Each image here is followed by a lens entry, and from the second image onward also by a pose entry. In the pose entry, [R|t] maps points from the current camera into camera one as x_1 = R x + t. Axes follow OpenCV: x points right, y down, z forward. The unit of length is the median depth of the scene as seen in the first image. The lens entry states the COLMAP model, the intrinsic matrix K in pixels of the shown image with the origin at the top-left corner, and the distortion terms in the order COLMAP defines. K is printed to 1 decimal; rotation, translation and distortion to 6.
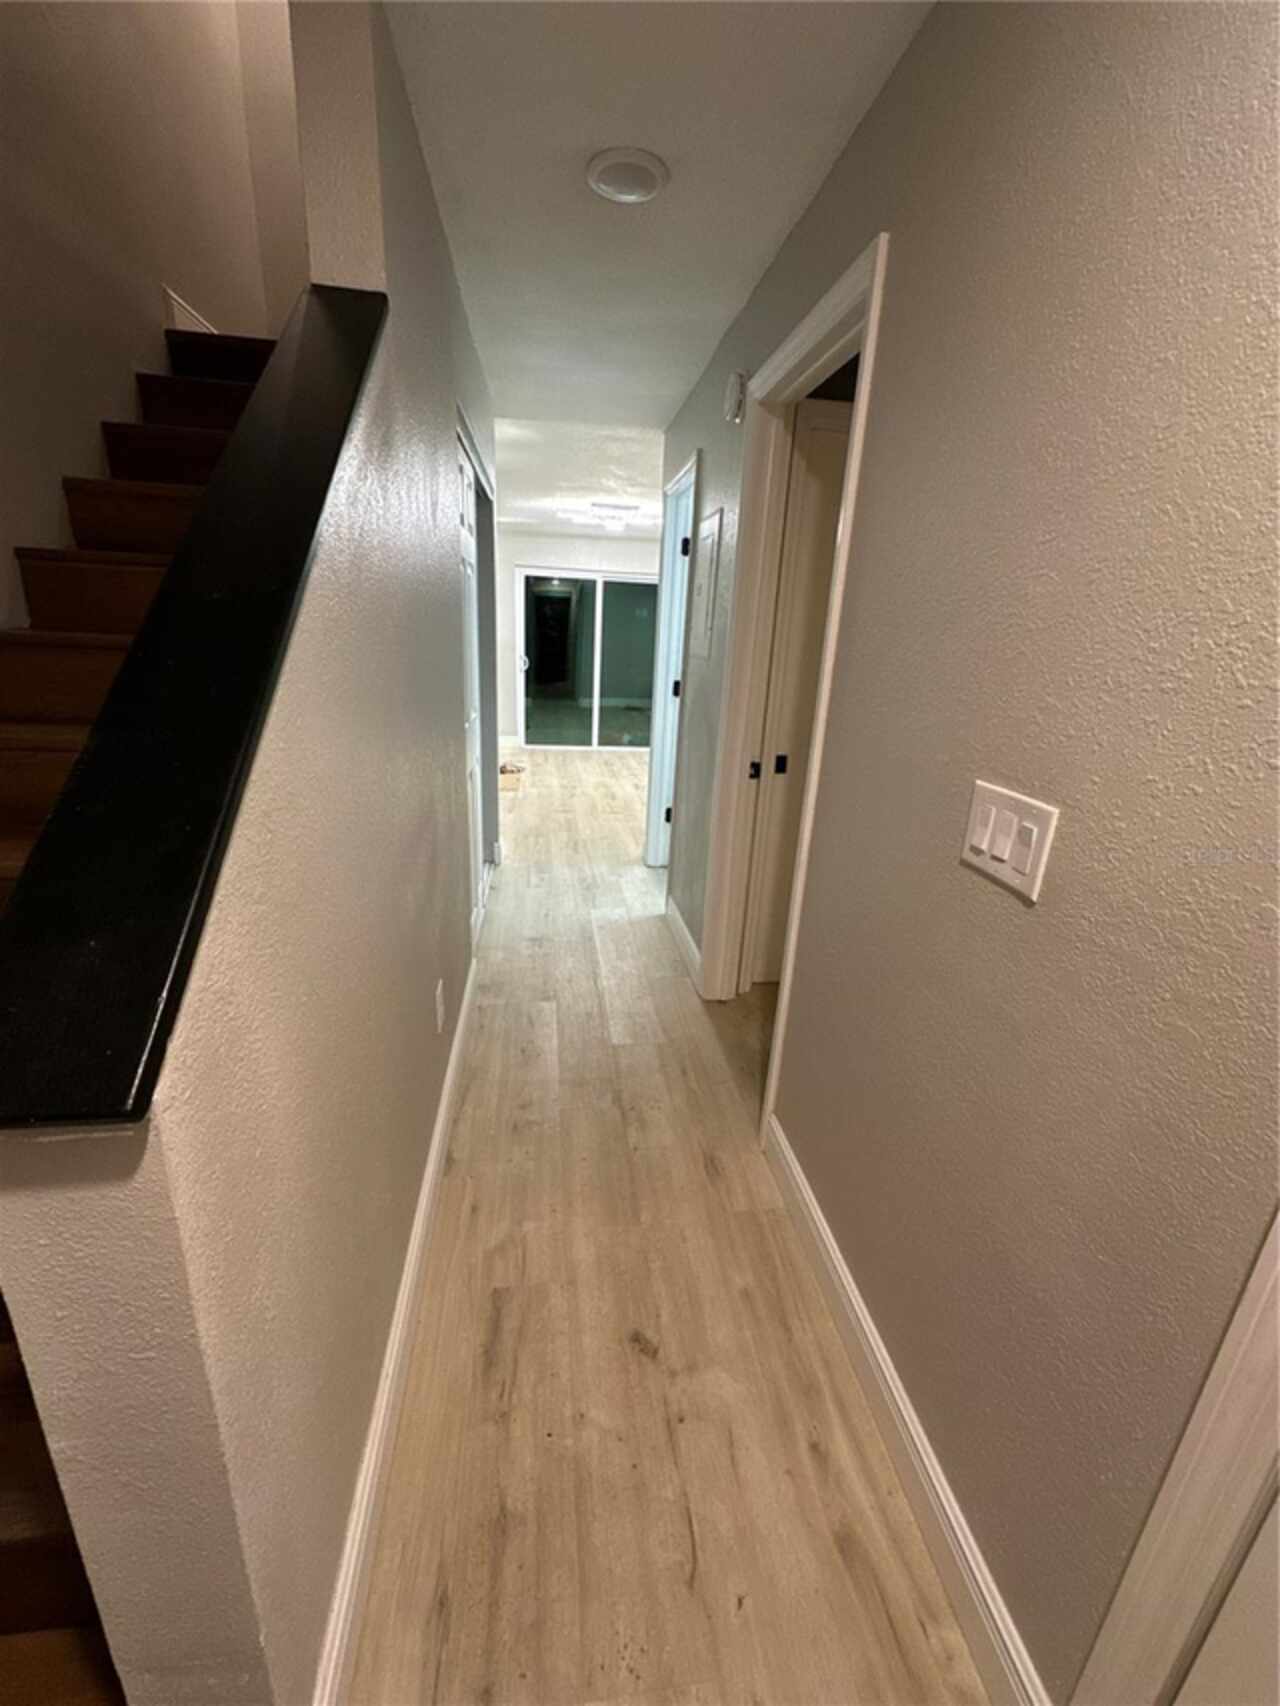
lens RADIAL K [[686.8, 0, 639.8], [0, 686.8, 855.0], [0, 0, 1]] dist [-0.006898, 0.001792]
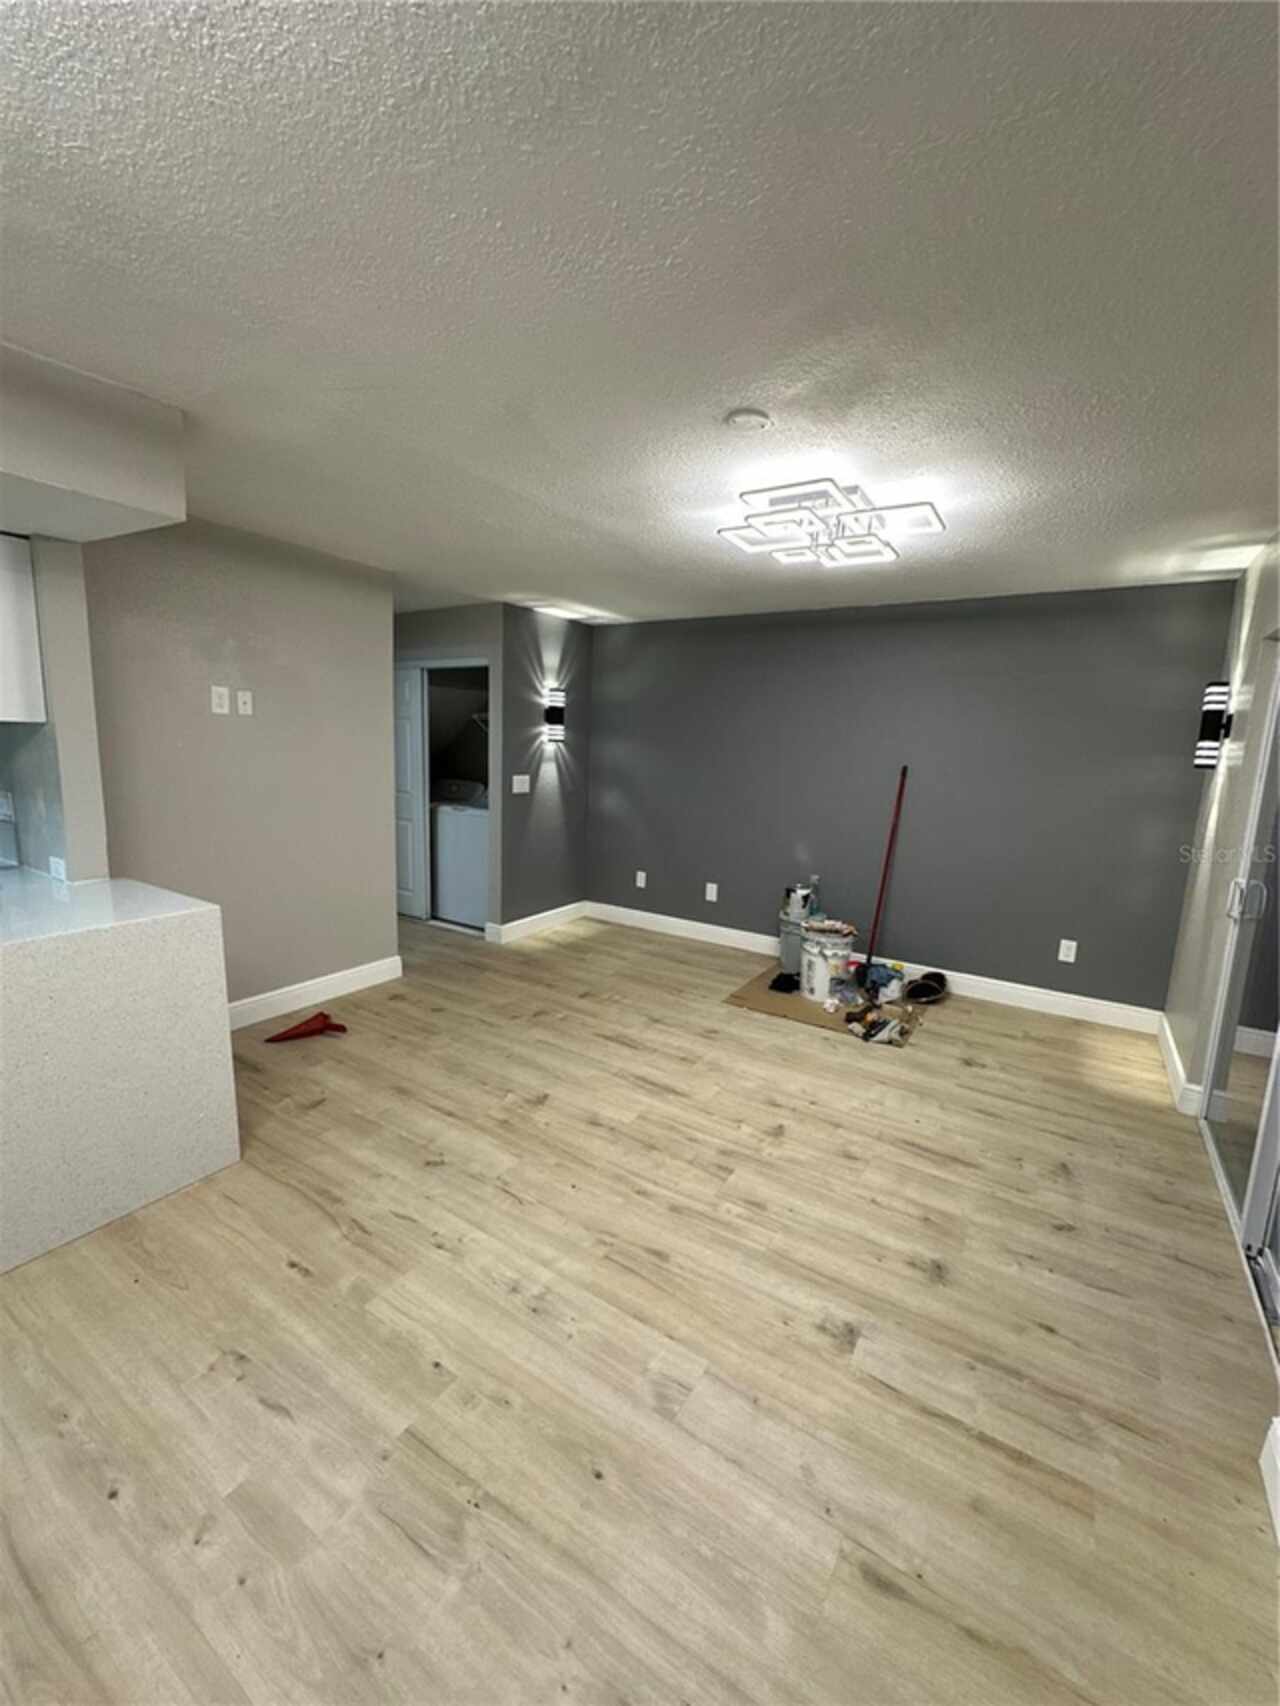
lens RADIAL K [[686.8, 0, 639.8], [0, 686.8, 855.0], [0, 0, 1]] dist [-0.006898, 0.001792]
pose [[-0.642449, 0.053808, -0.764437, 0.321366], [-0.302572, 0.898674, 0.317545, -0.350330], [0.704066, 0.435304, -0.561072, 1.064336]]
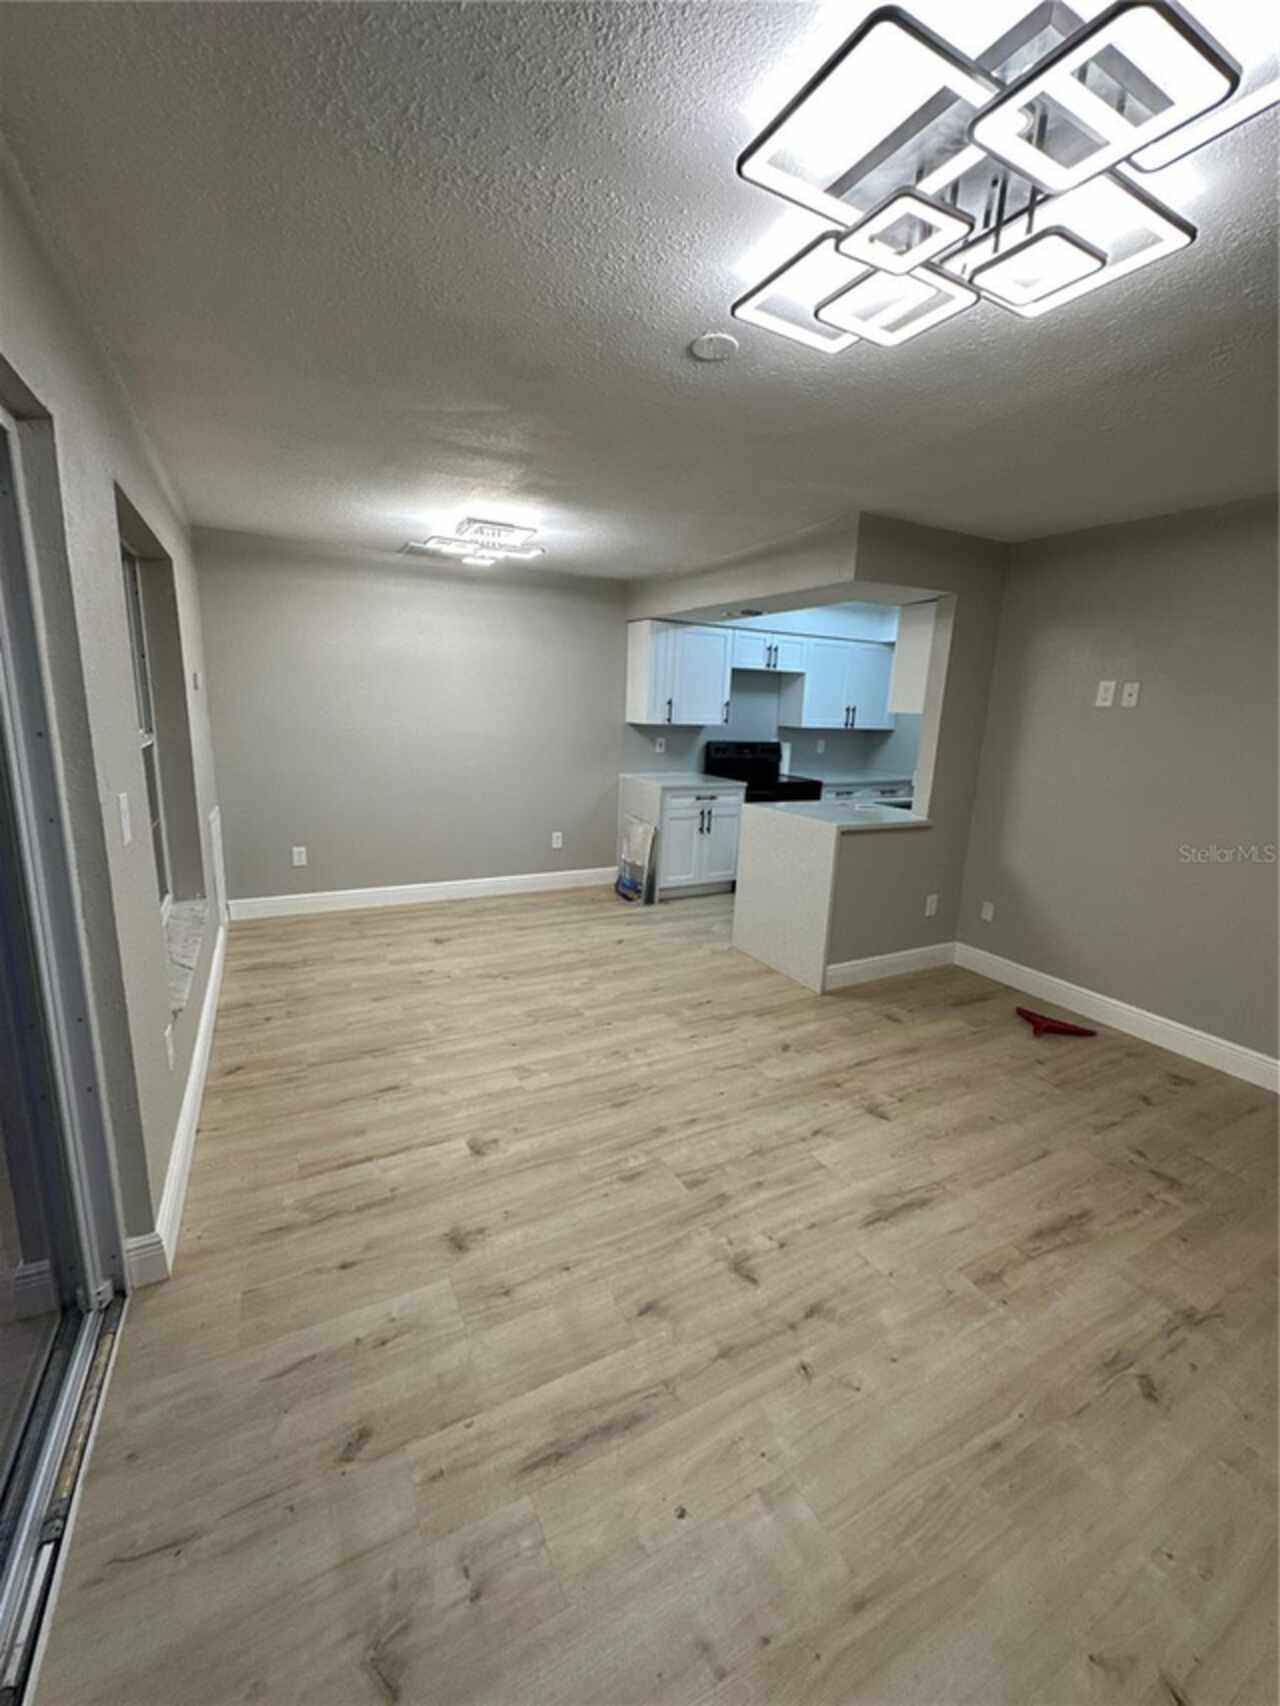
lens RADIAL K [[686.8, 0, 639.8], [0, 686.8, 855.0], [0, 0, 1]] dist [-0.006898, 0.001792]
pose [[-0.344936, -0.260434, 0.901772, -0.189741], [0.239481, 0.904521, 0.352832, -0.357671], [-0.907562, 0.337661, -0.249633, 1.018587]]
